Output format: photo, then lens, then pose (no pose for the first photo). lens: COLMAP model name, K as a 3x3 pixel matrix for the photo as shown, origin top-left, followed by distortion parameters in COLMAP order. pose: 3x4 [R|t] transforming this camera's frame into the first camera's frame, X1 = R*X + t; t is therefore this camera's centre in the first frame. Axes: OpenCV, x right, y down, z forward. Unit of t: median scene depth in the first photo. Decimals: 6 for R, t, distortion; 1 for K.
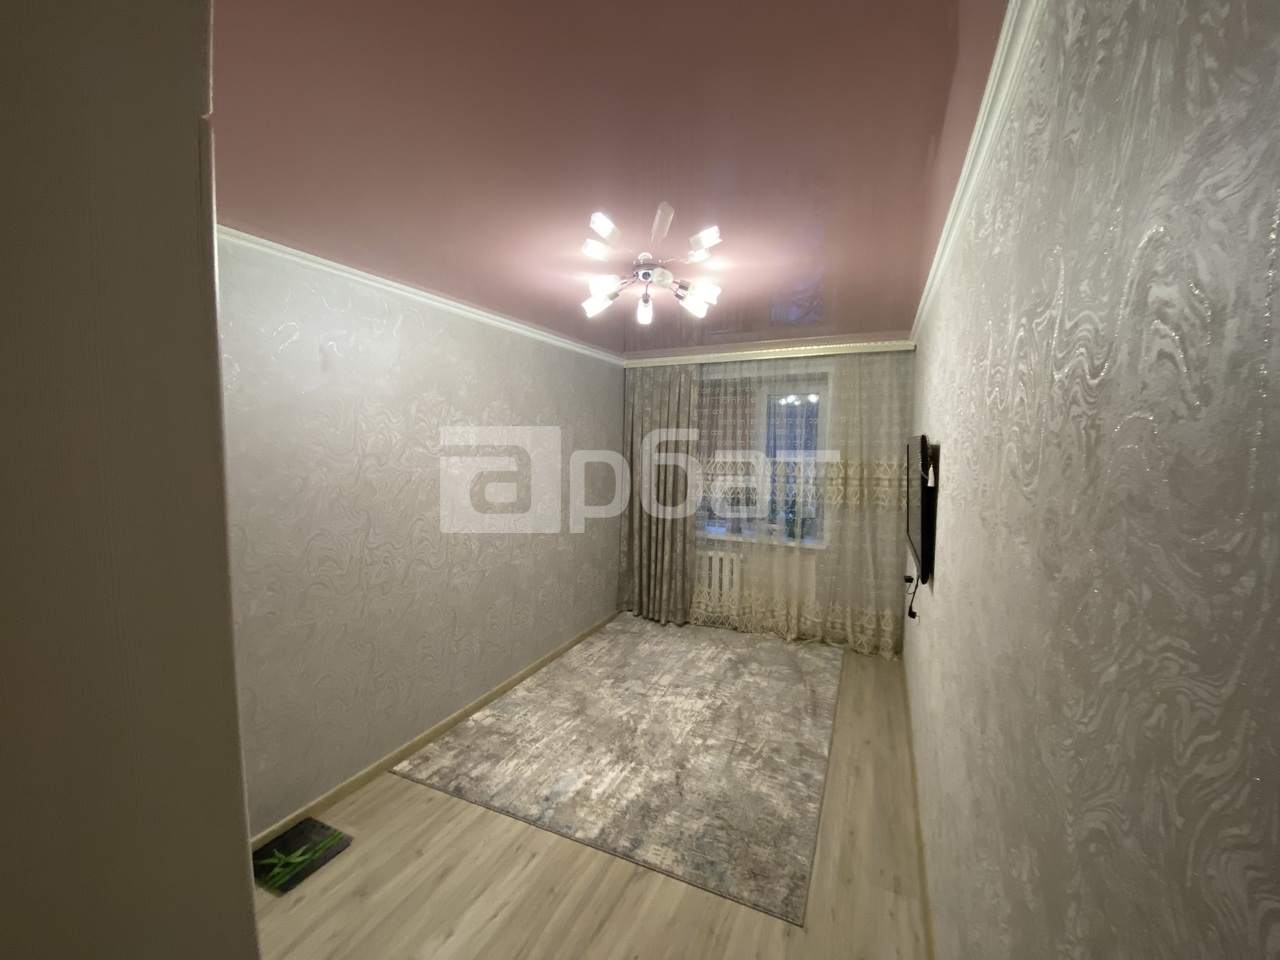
lens RADIAL K [[520.6, 0, 641.4], [0, 520.6, 477.4], [0, 0, 1]] dist [0.003607, -0.012399]
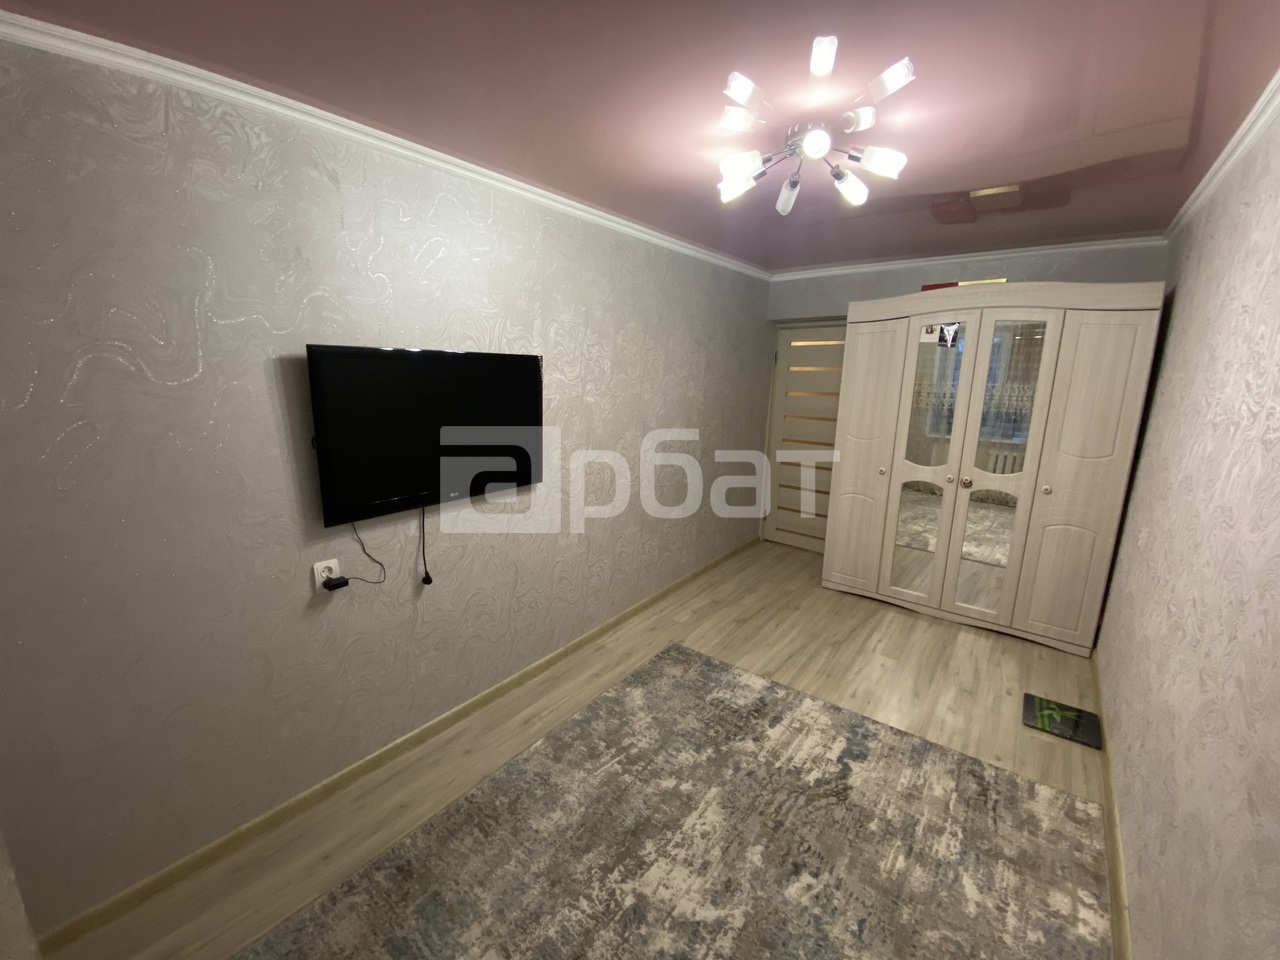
lens RADIAL K [[520.6, 0, 636.1], [0, 520.6, 478.4], [0, 0, 1]] dist [0.003607, -0.012399]
pose [[-0.973050, -0.066349, 0.220844, 0.049815], [-0.004205, 0.962658, 0.270687, -0.103390], [-0.230557, 0.262463, -0.936993, 1.691195]]
